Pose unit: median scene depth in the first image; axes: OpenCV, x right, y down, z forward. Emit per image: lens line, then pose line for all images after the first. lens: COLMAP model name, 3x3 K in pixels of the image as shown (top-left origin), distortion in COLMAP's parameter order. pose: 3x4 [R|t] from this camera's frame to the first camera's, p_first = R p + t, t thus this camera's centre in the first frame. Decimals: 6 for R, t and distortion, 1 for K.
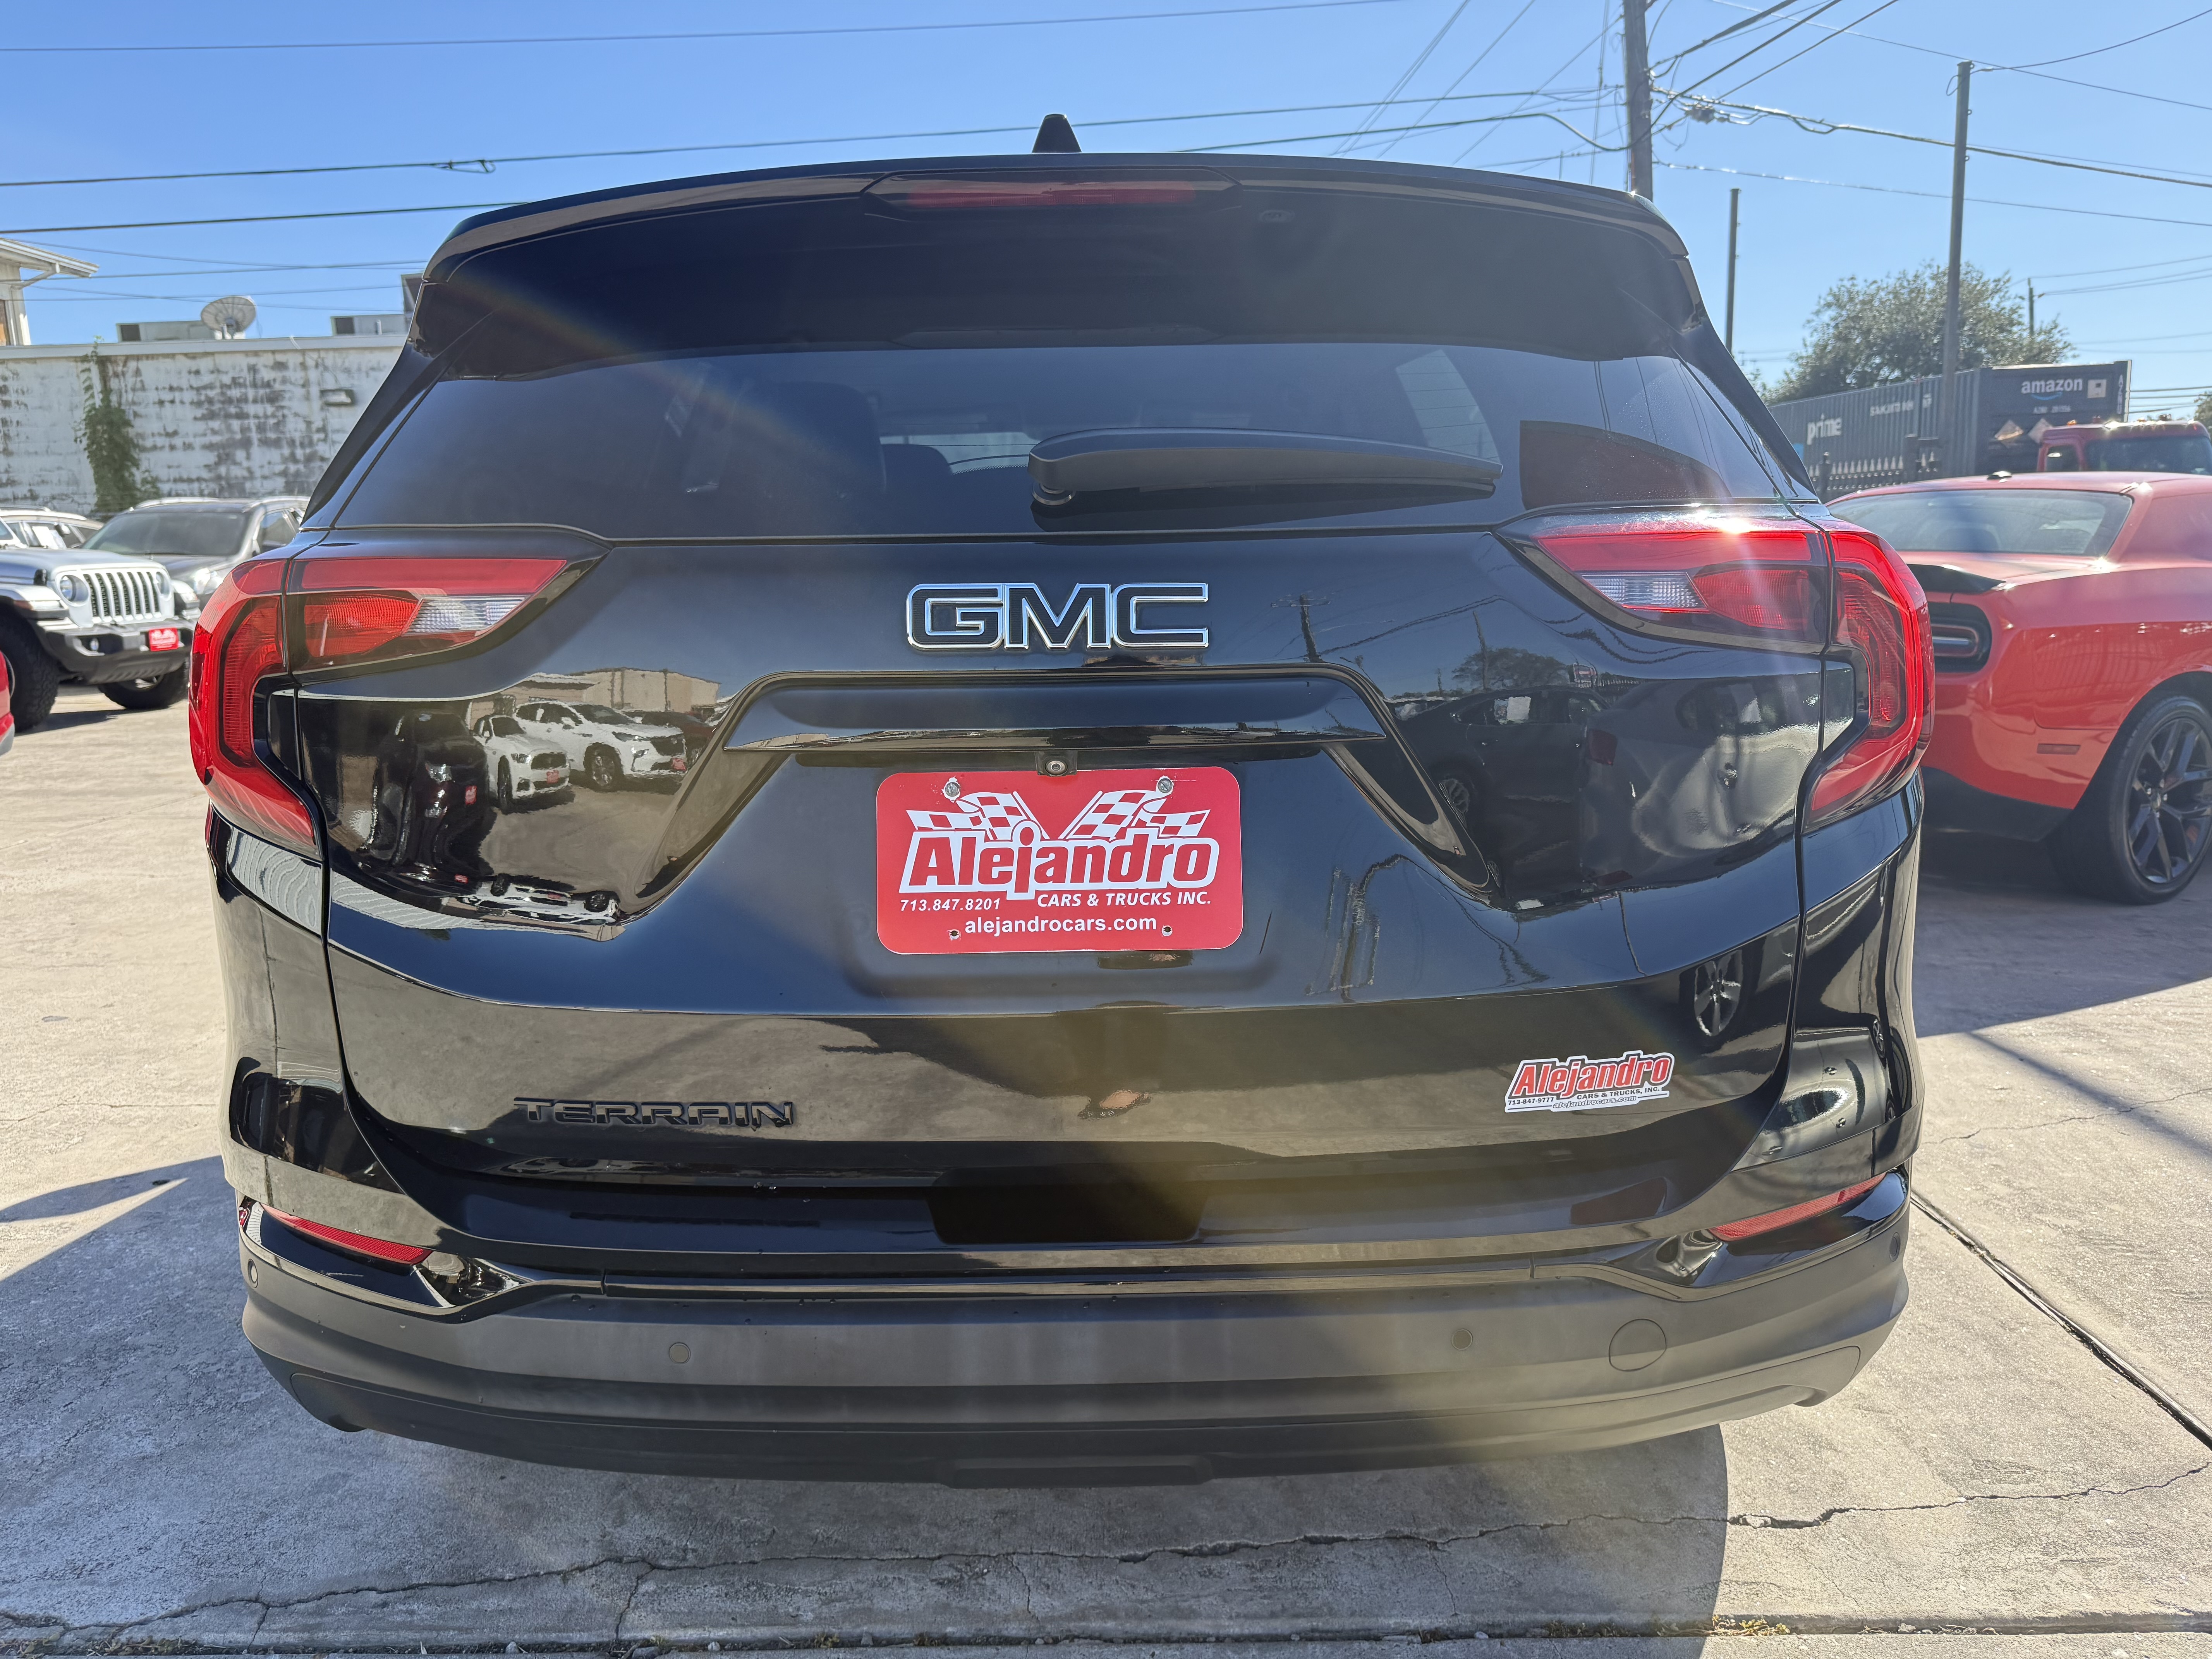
lens RADIAL K [[1572.1, 0, 1101.9], [0, 1572.1, 810.6], [0, 0, 1]] dist [0.023638, -0.036914]
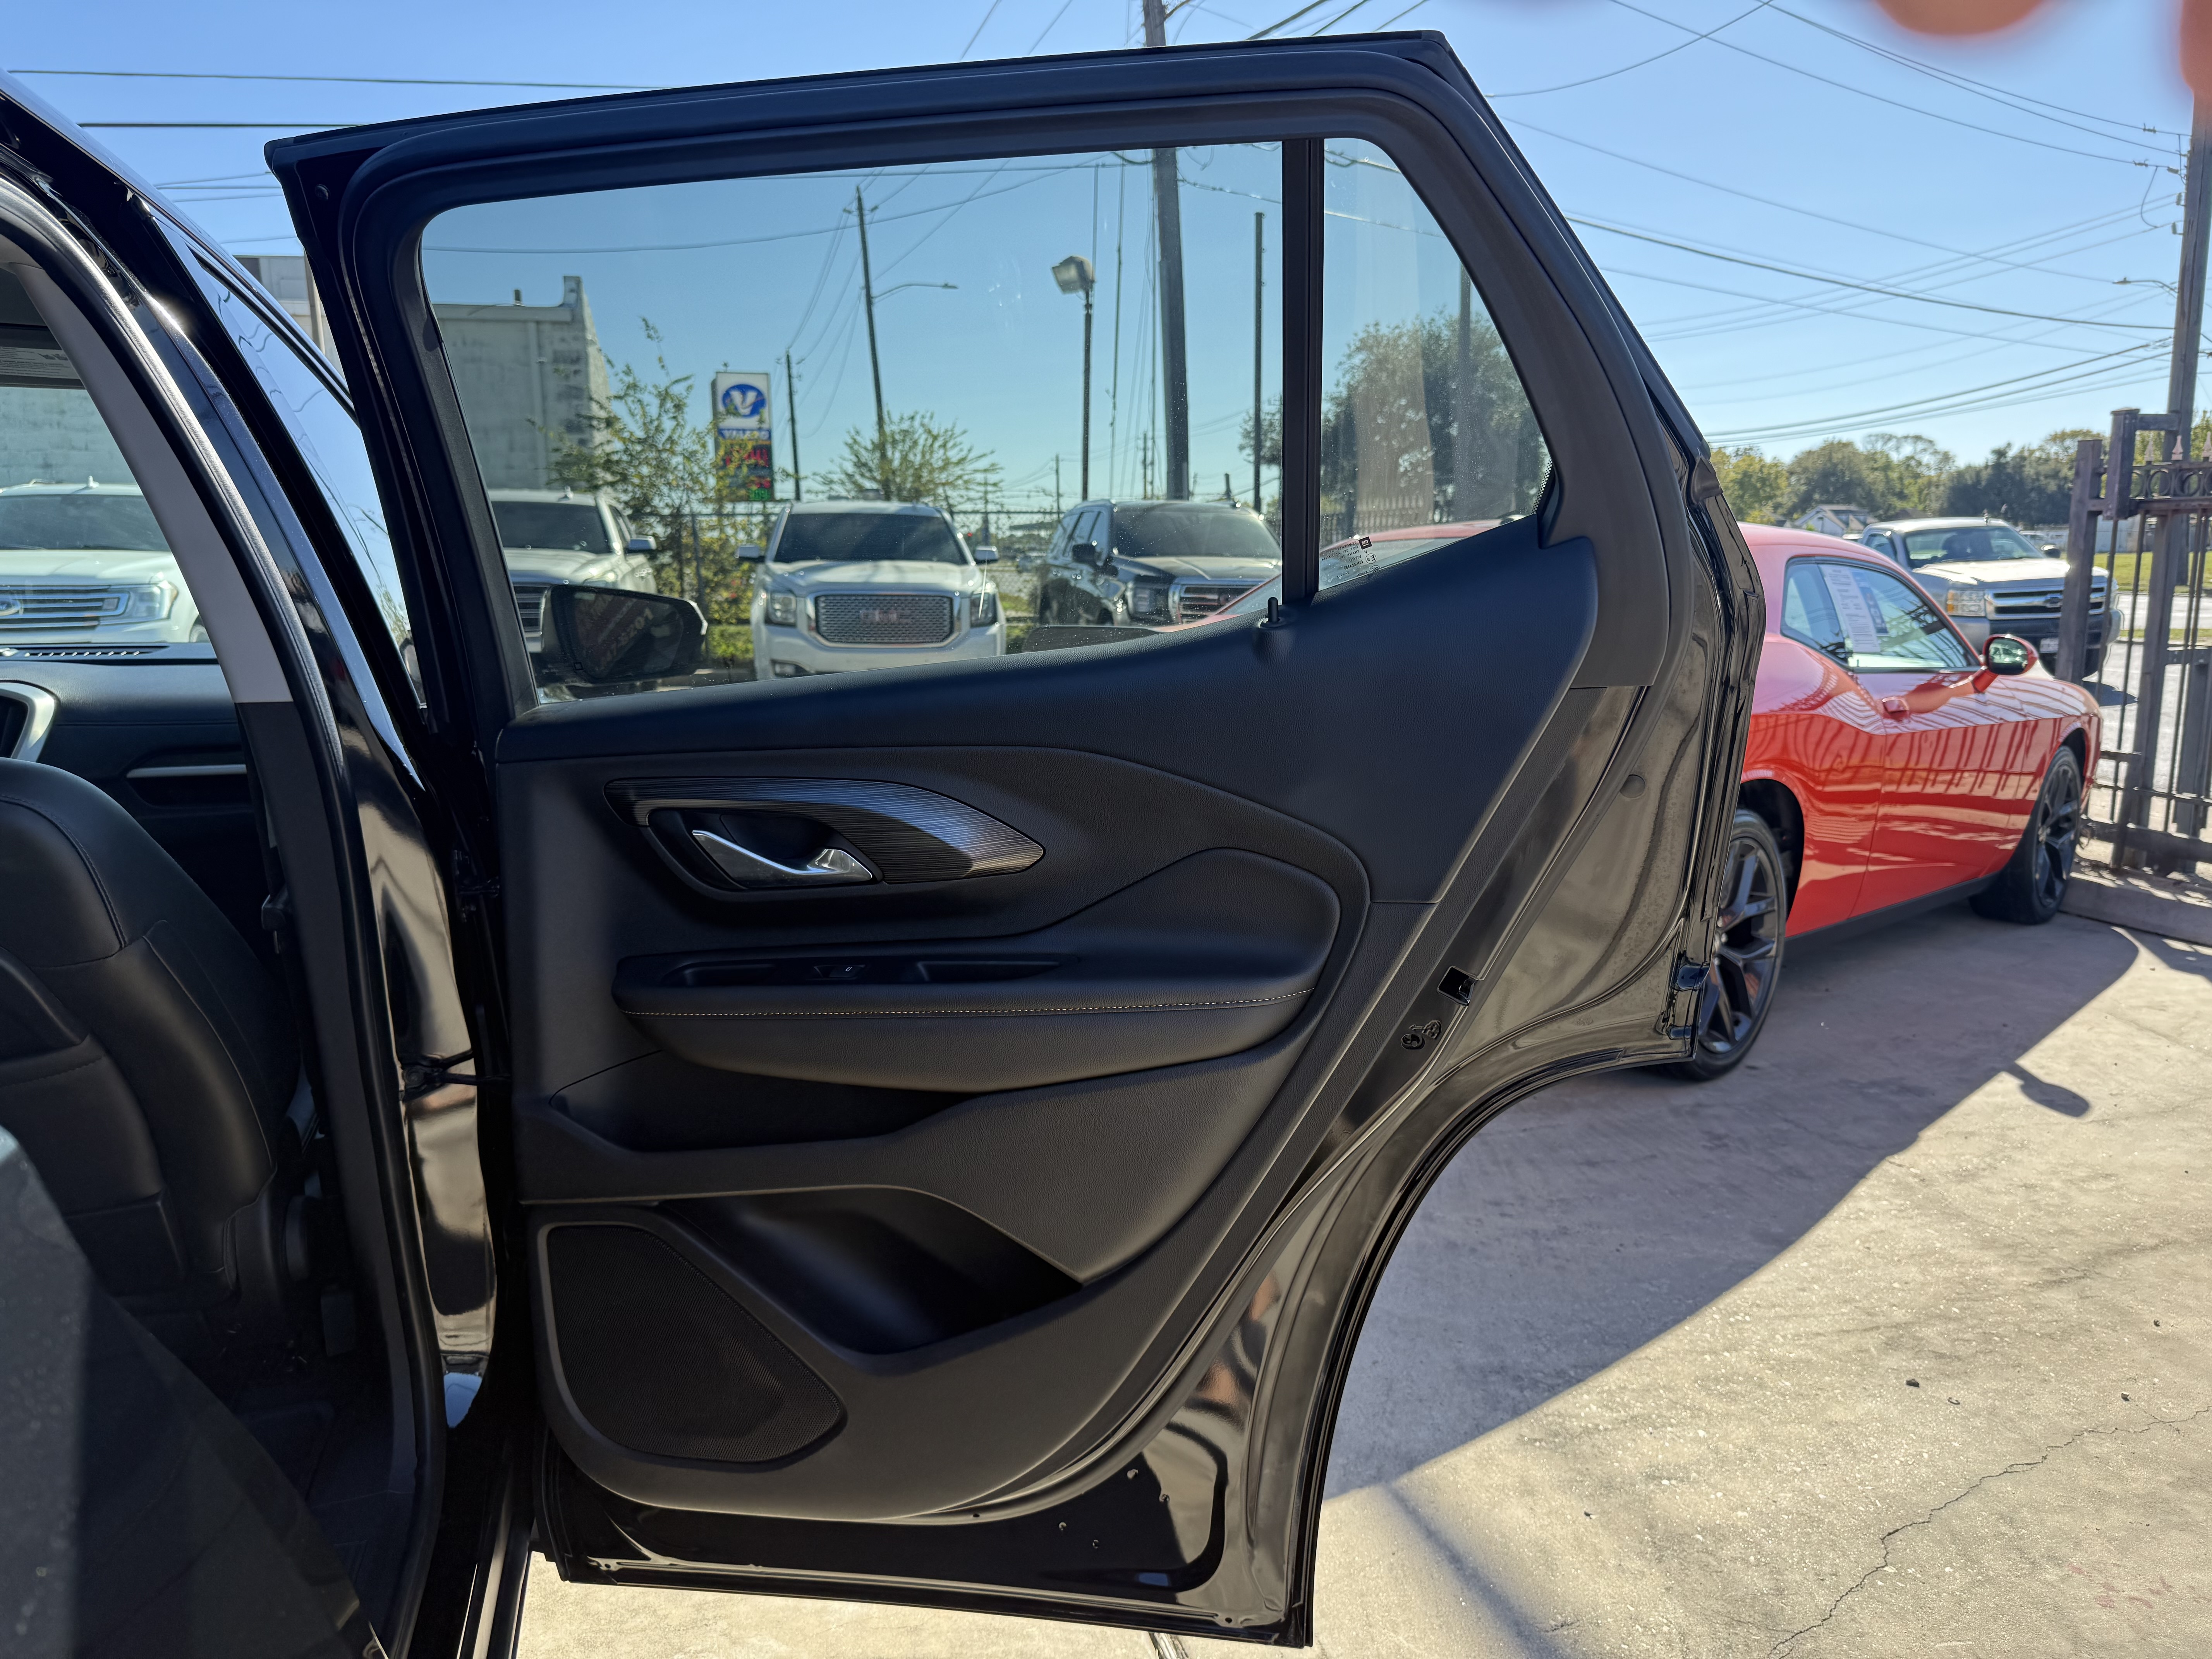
lens RADIAL K [[1572.1, 0, 1111.8], [0, 1572.1, 833.1], [0, 0, 1]] dist [0.023638, -0.036914]
pose [[0.964962, -0.030431, 0.260619, 0.060422], [0.030672, 0.999525, 0.003143, -0.023402], [-0.260591, 0.004961, 0.965437, 0.108624]]
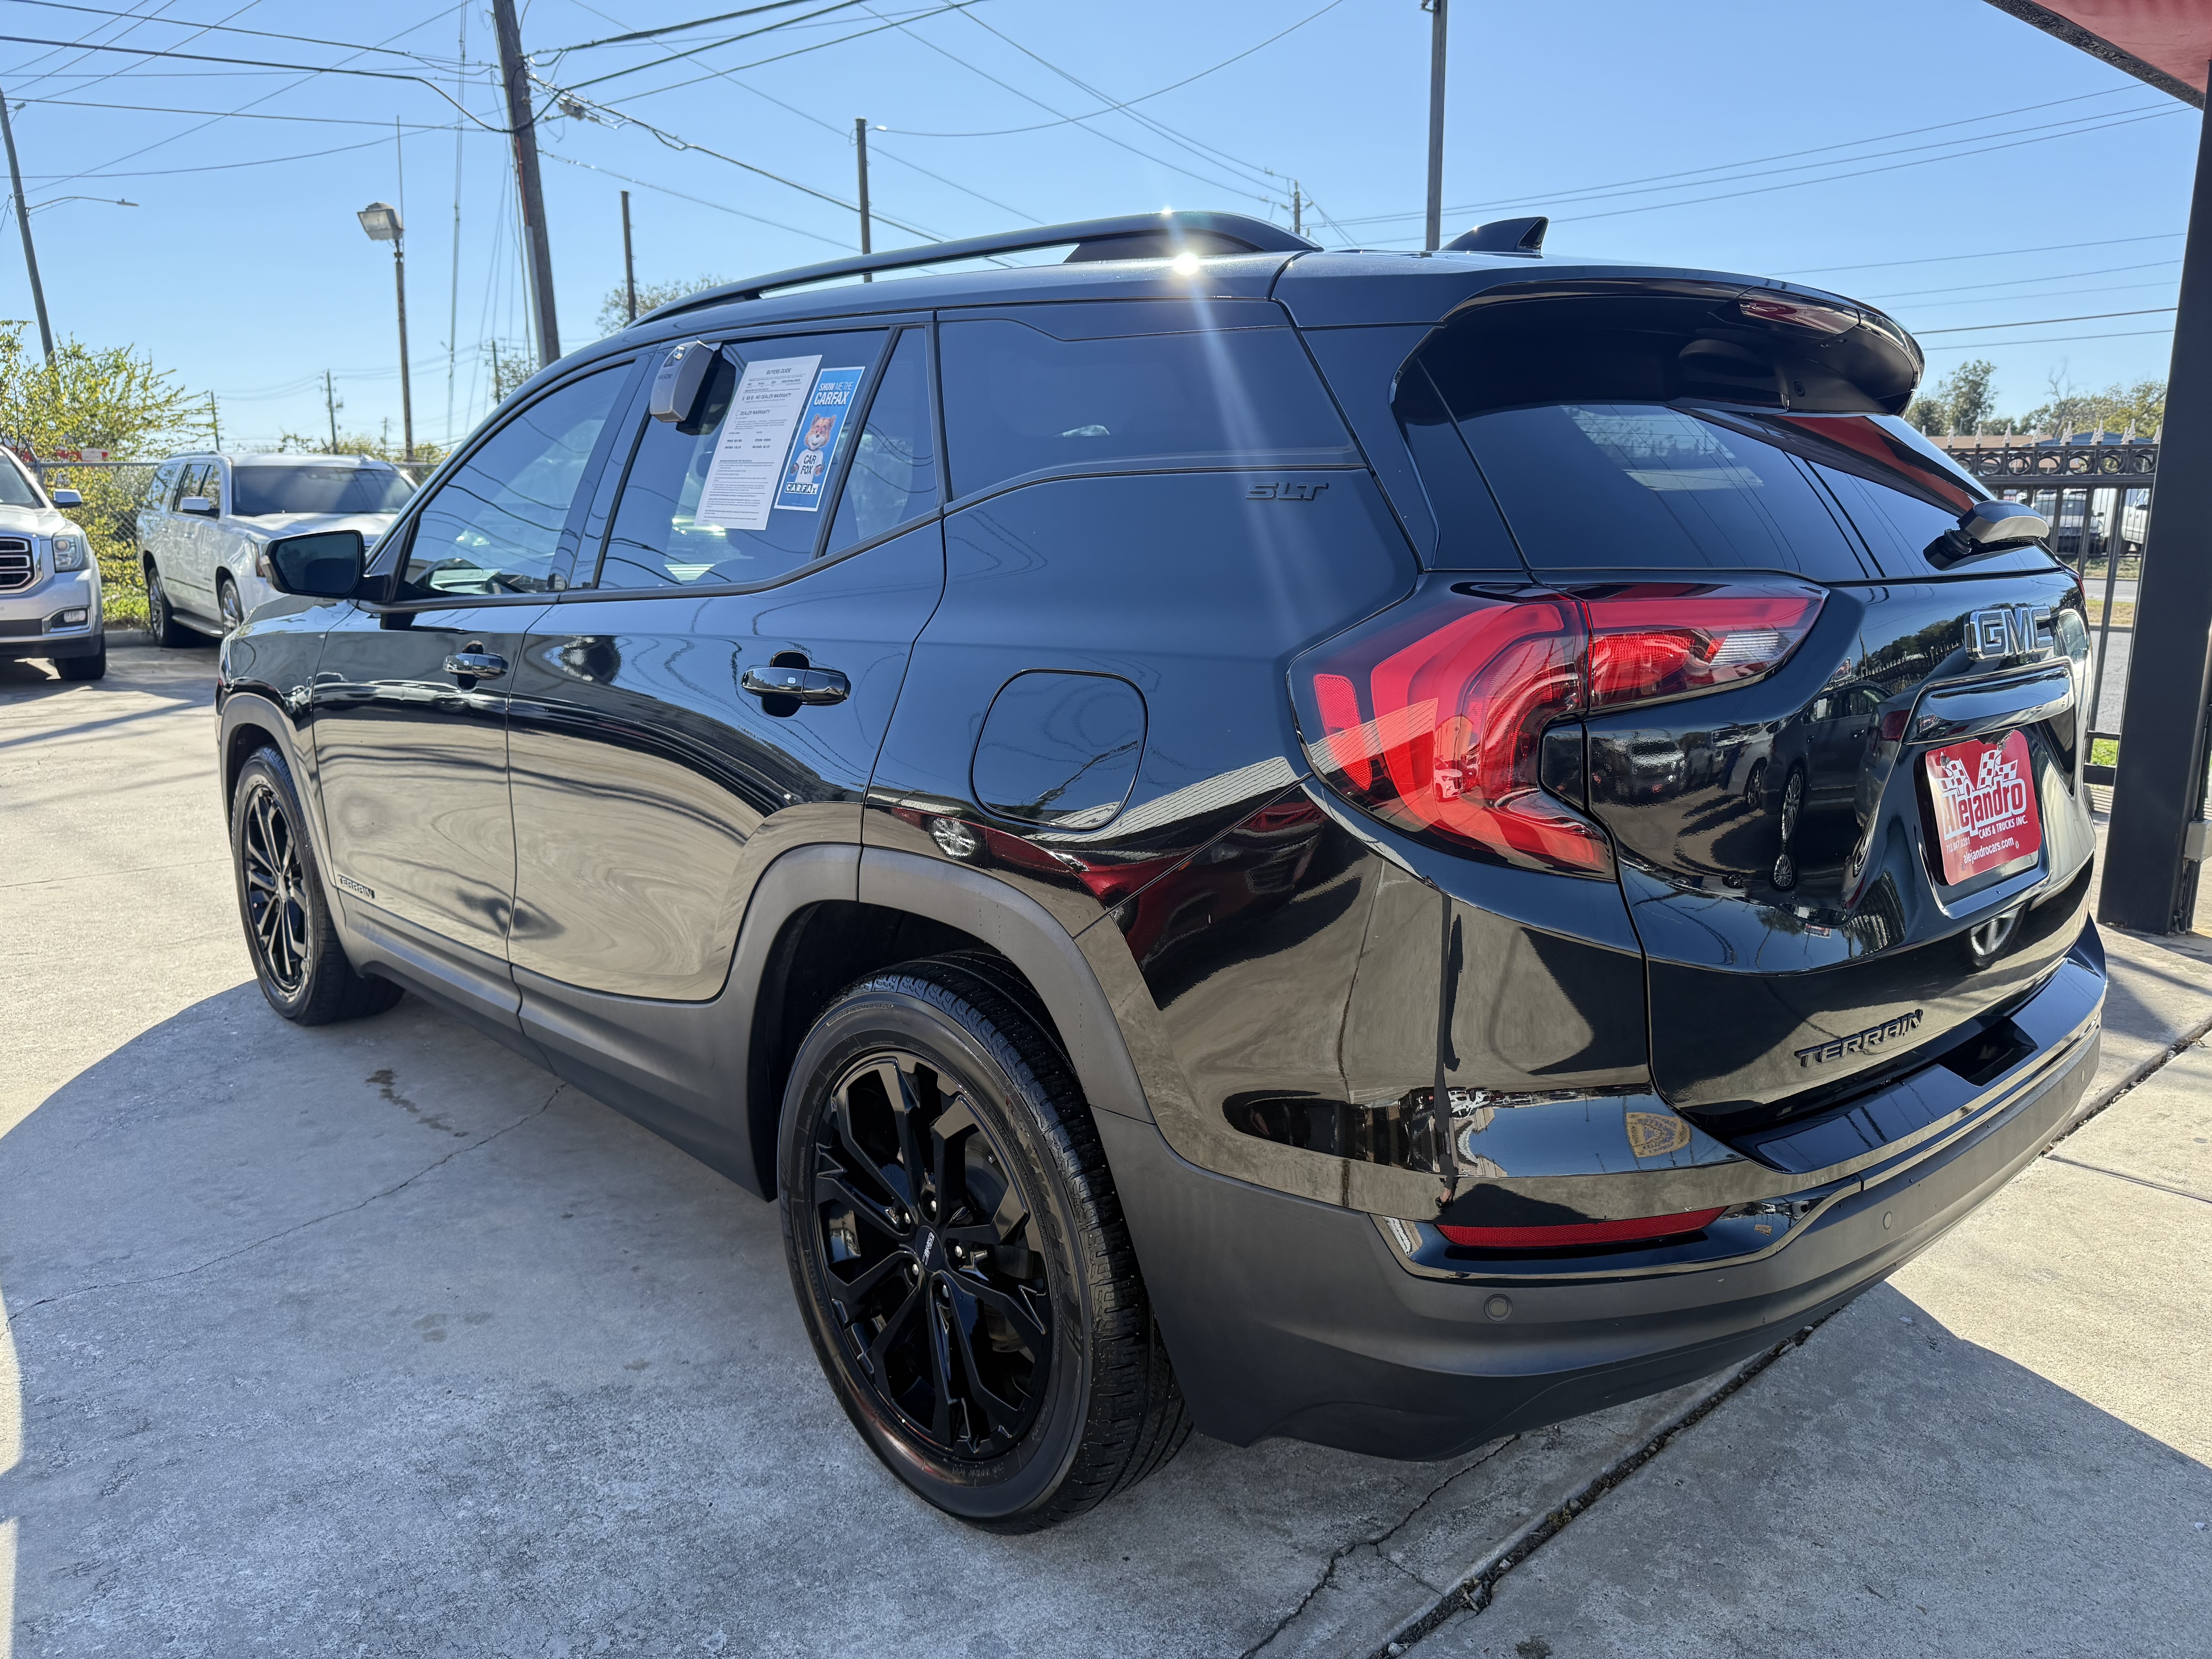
lens RADIAL K [[1572.1, 0, 1106.2], [0, 1572.1, 810.4], [0, 0, 1]] dist [0.023638, -0.036914]
pose [[0.732465, -0.104759, 0.672696, -0.129717], [0.098674, 0.993993, 0.047354, -0.008992], [-0.673616, 0.031693, 0.738402, 0.039582]]
